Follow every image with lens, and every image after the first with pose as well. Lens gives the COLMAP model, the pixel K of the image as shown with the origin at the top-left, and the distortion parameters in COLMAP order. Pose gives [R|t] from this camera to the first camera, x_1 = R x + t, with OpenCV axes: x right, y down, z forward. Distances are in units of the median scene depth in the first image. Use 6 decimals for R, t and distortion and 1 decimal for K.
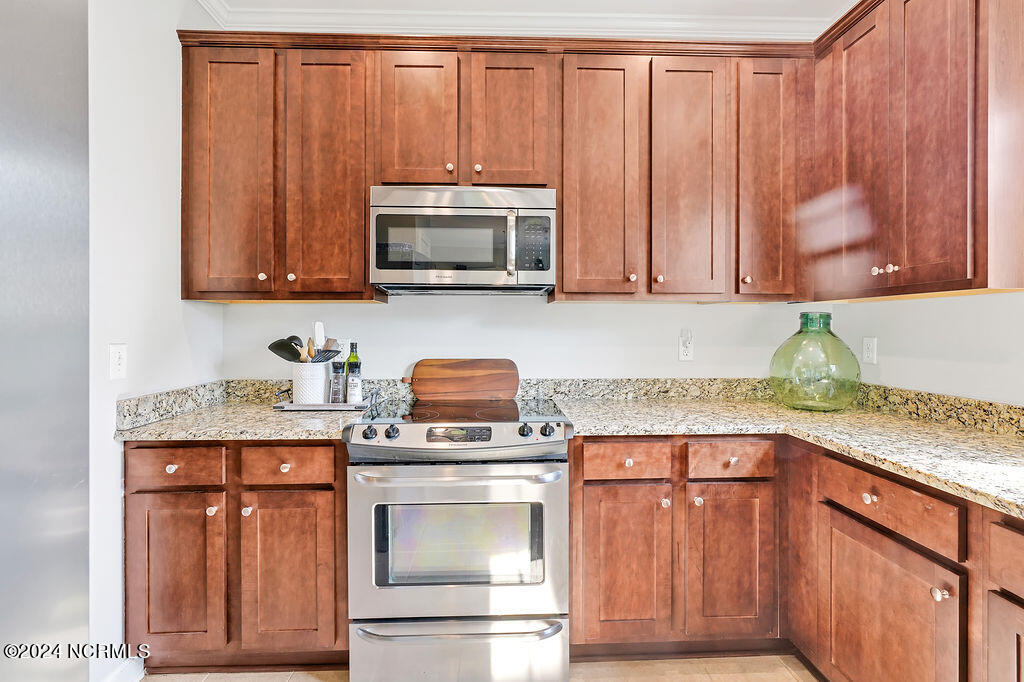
lens RADIAL K [[486.0, 0, 506.0], [0, 486.0, 326.3], [0, 0, 1]] dist [-0.004898, 0.000196]
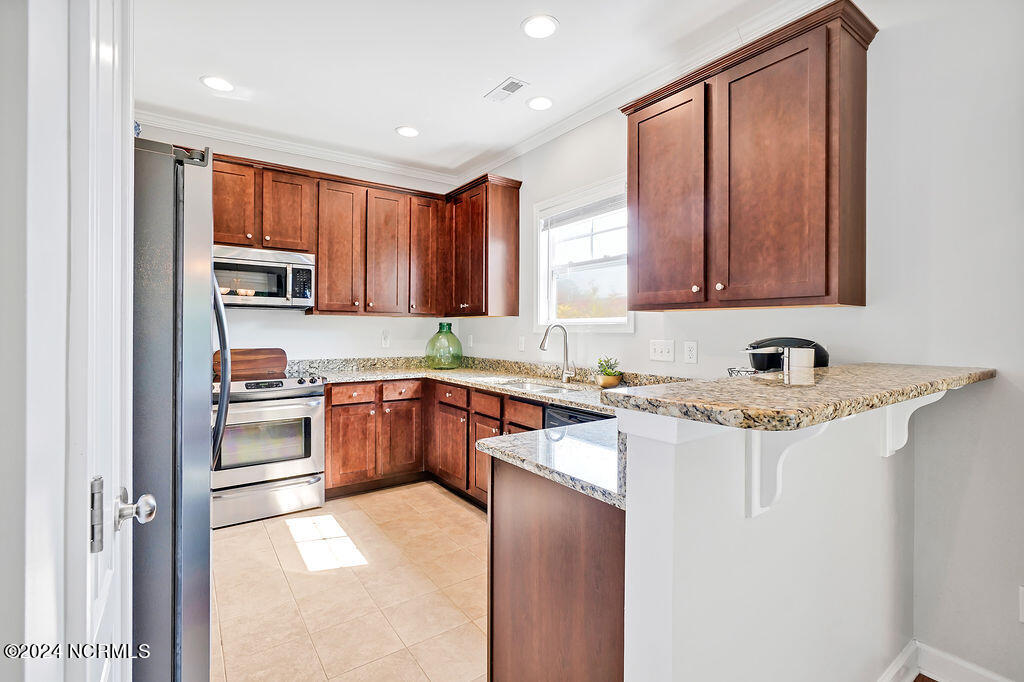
lens RADIAL K [[469.0, 0, 511.0], [0, 469.0, 329.2], [0, 0, 1]] dist [-0.011827, 0.000584]
pose [[0.836792, 0.003913, 0.547507, -0.244666], [-0.004949, 0.999988, 0.000416, -0.002633], [-0.547499, -0.003057, 0.836801, -0.893825]]
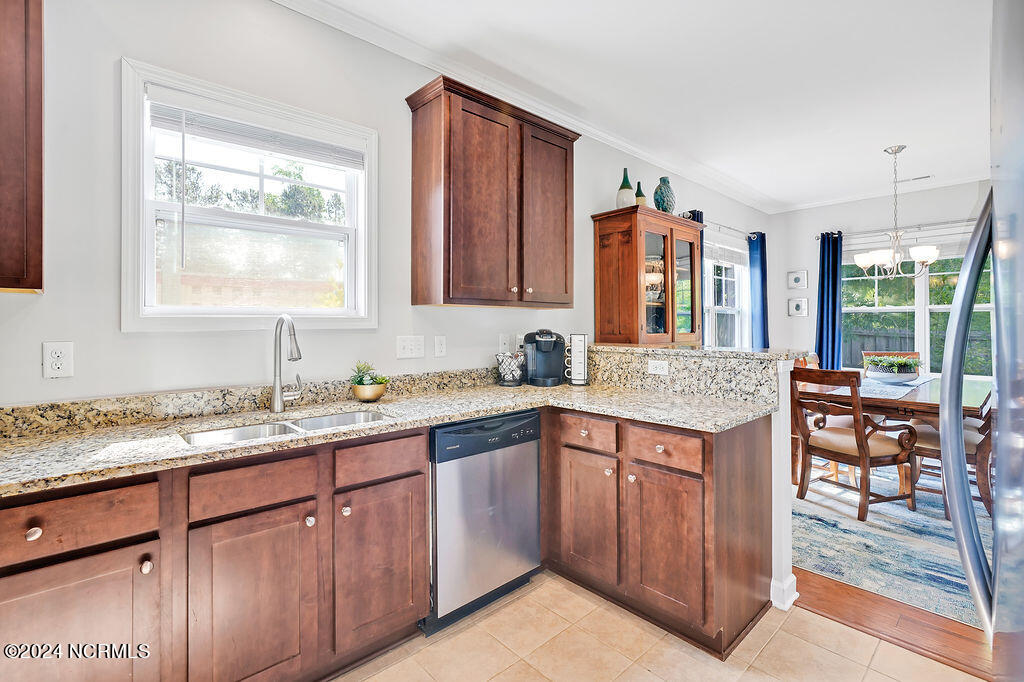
lens RADIAL K [[470.6, 0, 512.0], [0, 470.6, 323.4], [0, 0, 1]] dist [-0.010260, 0.001609]
pose [[-0.651996, 0.003408, 0.758215, -0.270197], [0.002089, 0.999994, -0.002699, -0.001486], [-0.758220, -0.000176, -0.651999, 0.614363]]
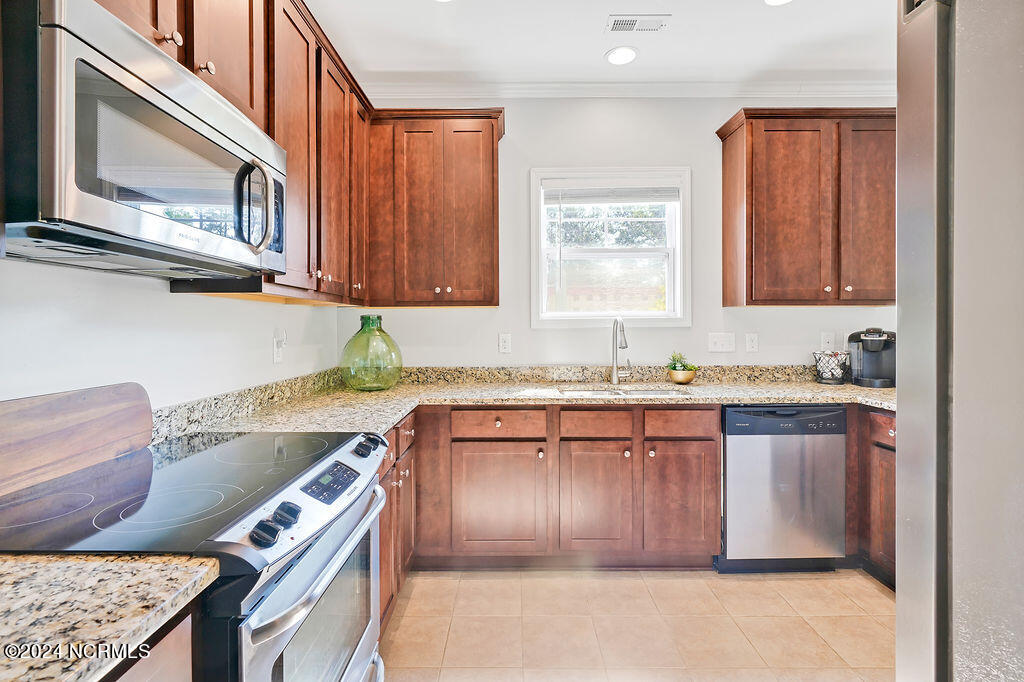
lens RADIAL K [[469.0, 0, 511.0], [0, 469.0, 329.2], [0, 0, 1]] dist [-0.011827, 0.000584]
pose [[0.037674, -0.008000, 0.999258, -0.635362], [0.004983, 0.999957, 0.007818, 0.000686], [-0.999278, 0.004684, 0.037713, 0.606366]]
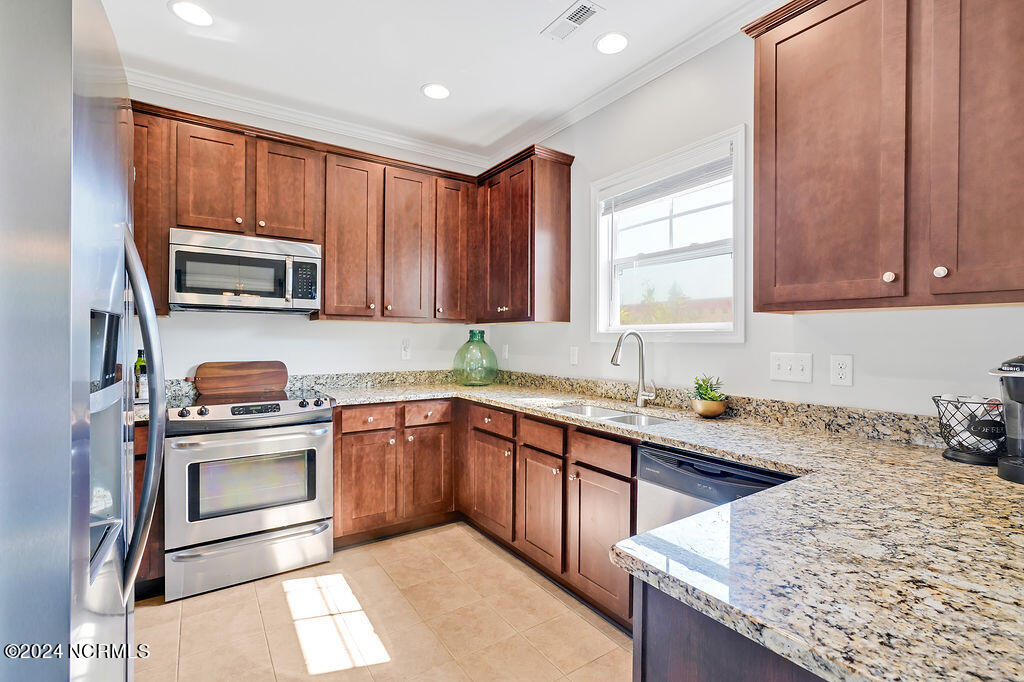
lens RADIAL K [[465.5, 0, 512.0], [0, 465.5, 341.0], [0, 0, 1]] dist [-0.022165, 0.011582]
pose [[0.845915, 0.001633, 0.533315, -0.158211], [-0.006043, 0.999960, 0.006524, -0.000709], [-0.533283, -0.008742, 0.845892, -0.514257]]
